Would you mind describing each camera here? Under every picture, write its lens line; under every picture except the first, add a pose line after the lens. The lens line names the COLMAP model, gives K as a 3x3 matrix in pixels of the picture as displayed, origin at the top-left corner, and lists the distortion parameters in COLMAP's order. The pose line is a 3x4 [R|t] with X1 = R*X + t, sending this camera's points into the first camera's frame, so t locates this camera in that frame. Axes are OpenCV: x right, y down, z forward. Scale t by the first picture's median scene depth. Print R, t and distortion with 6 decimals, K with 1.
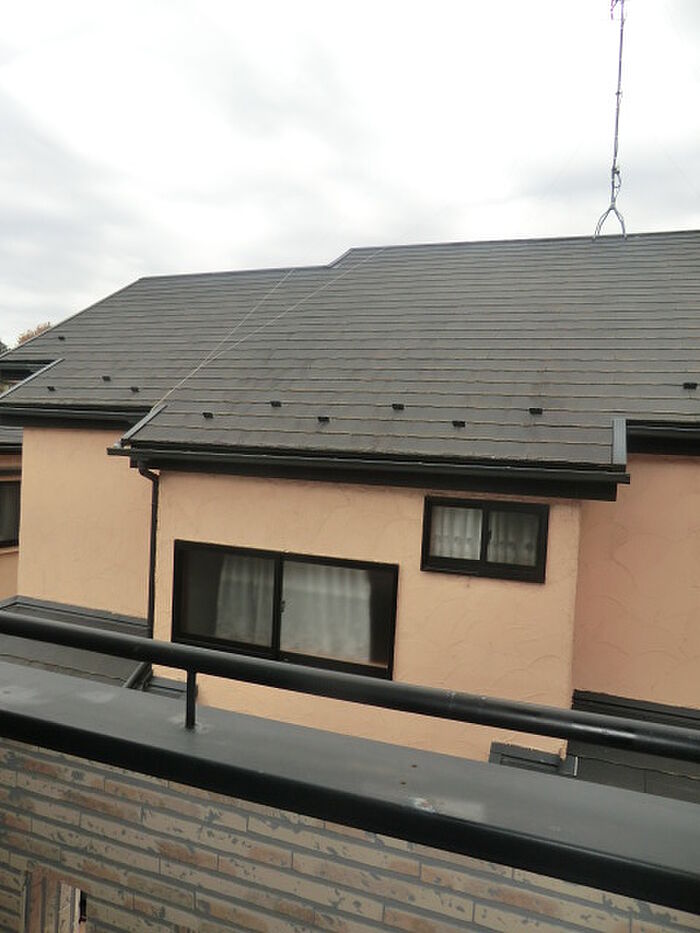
lens RADIAL K [[694.4, 0, 365.6], [0, 694.4, 450.3], [0, 0, 1]] dist [-0.059721, 0.036255]
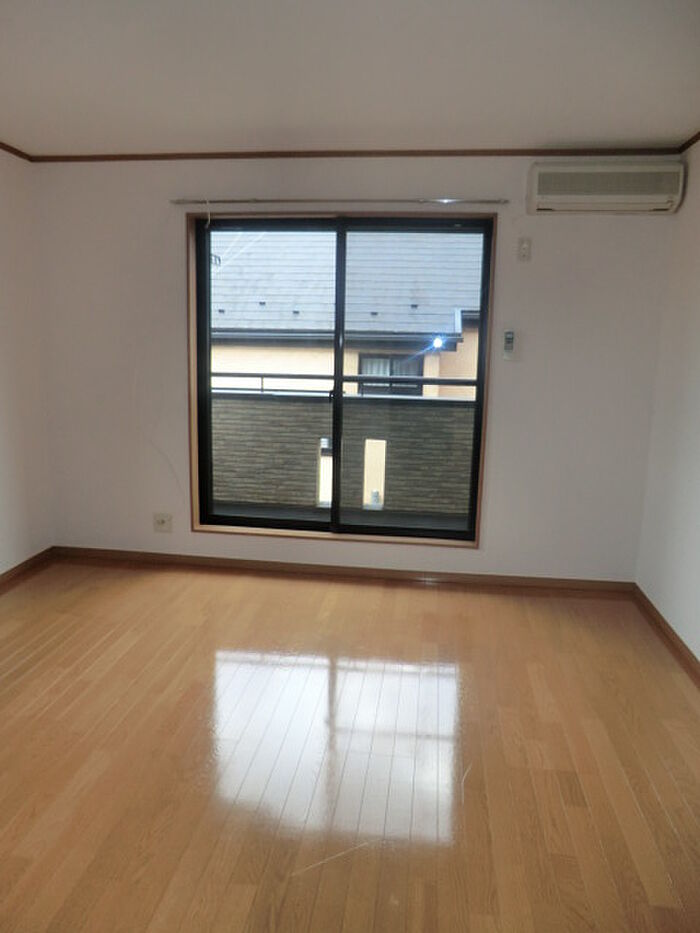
lens RADIAL K [[694.4, 0, 344.4], [0, 694.4, 461.8], [0, 0, 1]] dist [-0.059721, 0.036255]
pose [[0.978258, -0.061649, 0.198014, -0.328796], [0.024990, 0.982879, 0.182549, 0.011019], [-0.205878, -0.173632, 0.963050, -0.817524]]
